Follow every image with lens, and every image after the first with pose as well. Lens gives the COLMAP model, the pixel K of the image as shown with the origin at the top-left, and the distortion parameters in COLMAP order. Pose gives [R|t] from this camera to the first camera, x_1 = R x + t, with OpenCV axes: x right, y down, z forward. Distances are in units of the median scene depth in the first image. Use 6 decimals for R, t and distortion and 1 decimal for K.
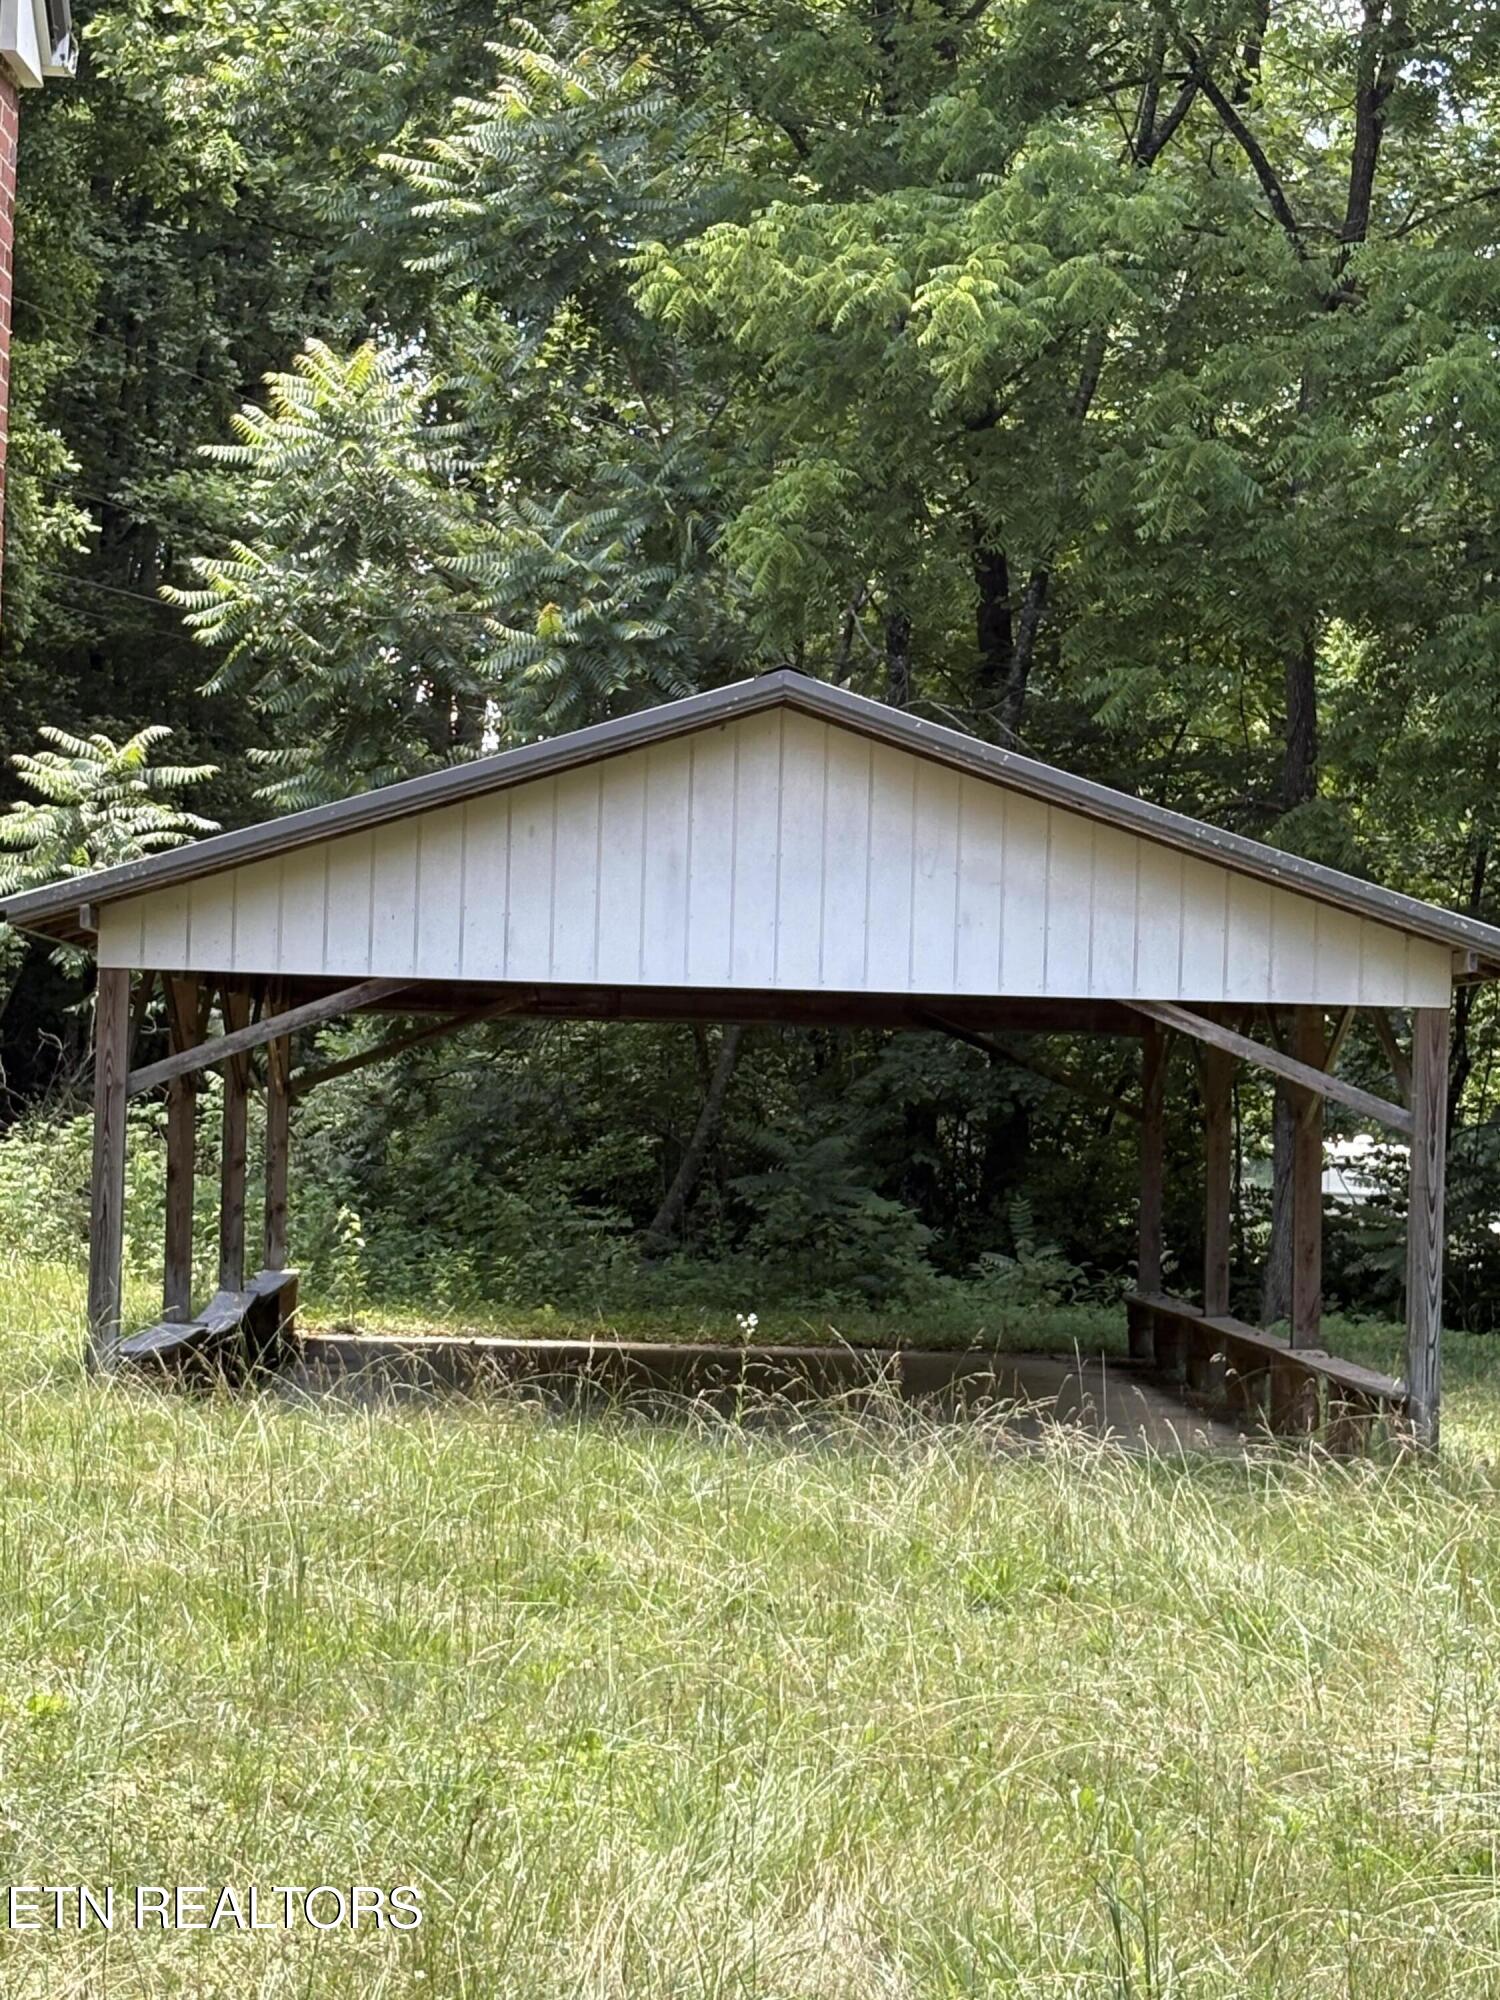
lens RADIAL K [[4699.3, 0, 750.0], [0, 4699.3, 998.6], [0, 0, 1]] dist [-0.227094, 0.000000]
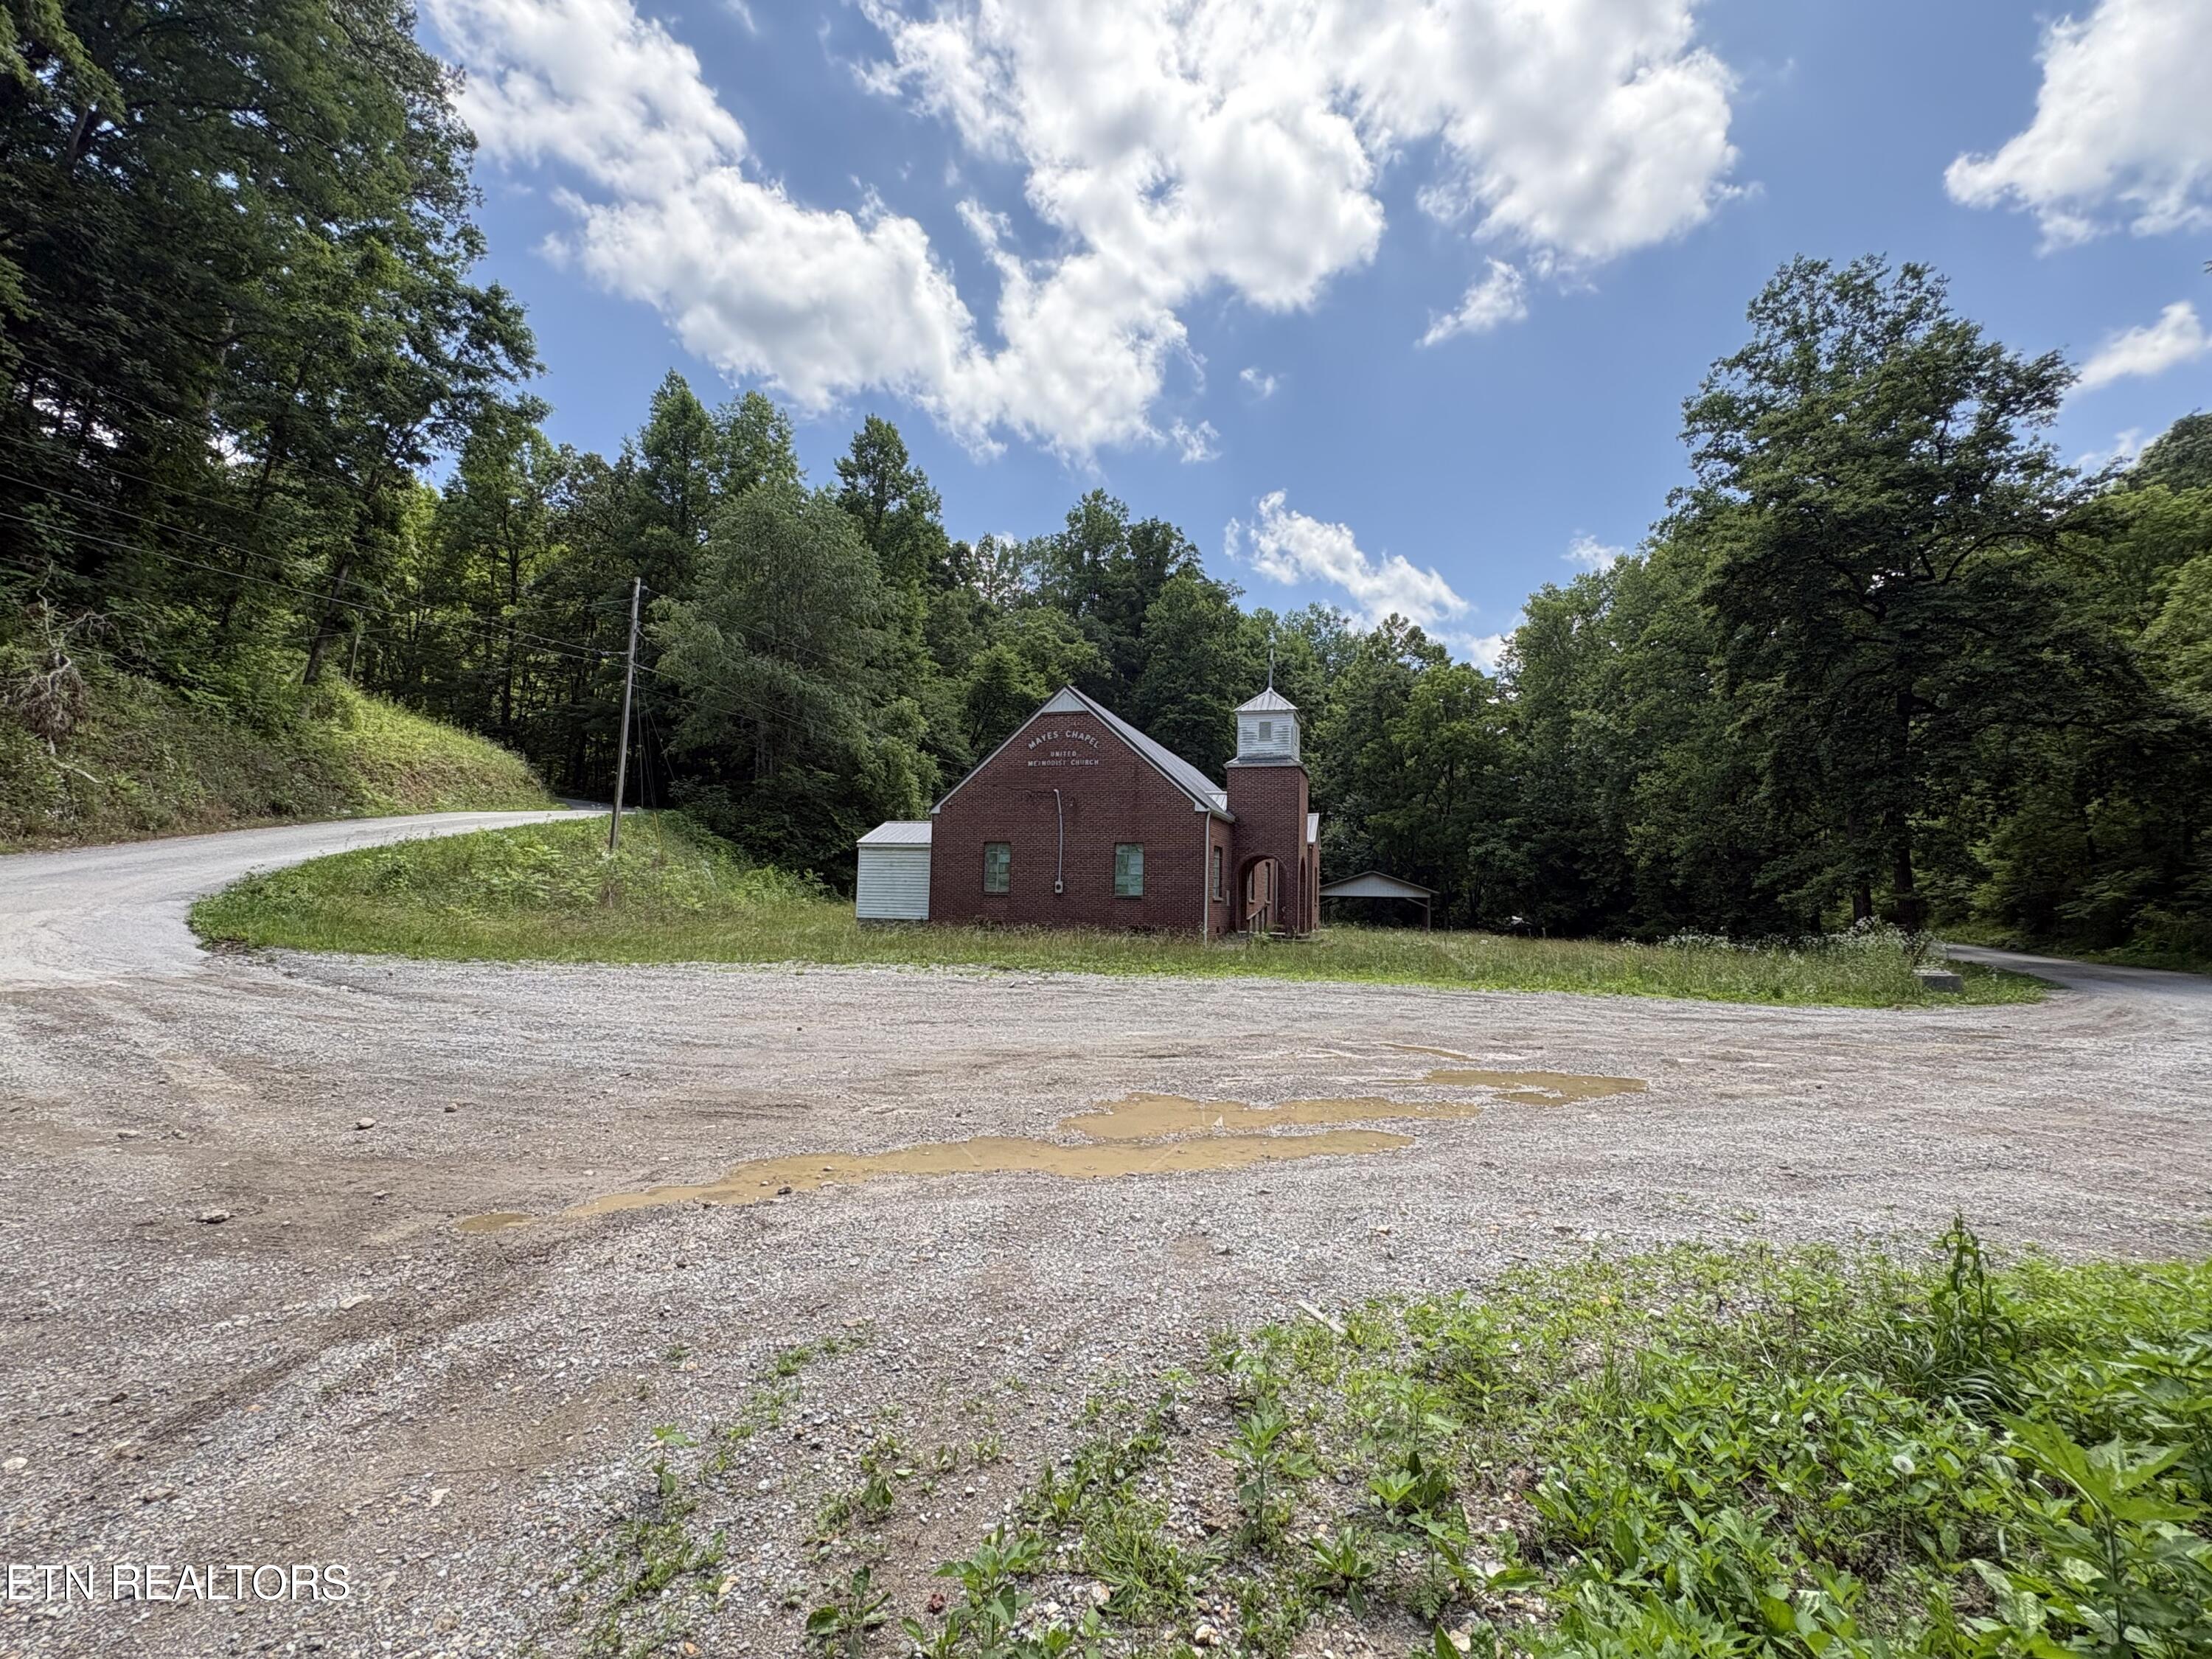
lens RADIAL K [[955.3, 0, 1112.0], [0, 955.3, 833.0], [0, 0, 1]] dist [0.002474, 0.000090]
pose [[0.945913, -0.043822, -0.321446, 0.139873], [0.022277, 0.997270, -0.070400, -0.006498], [0.323653, 0.059432, 0.944307, -1.245437]]
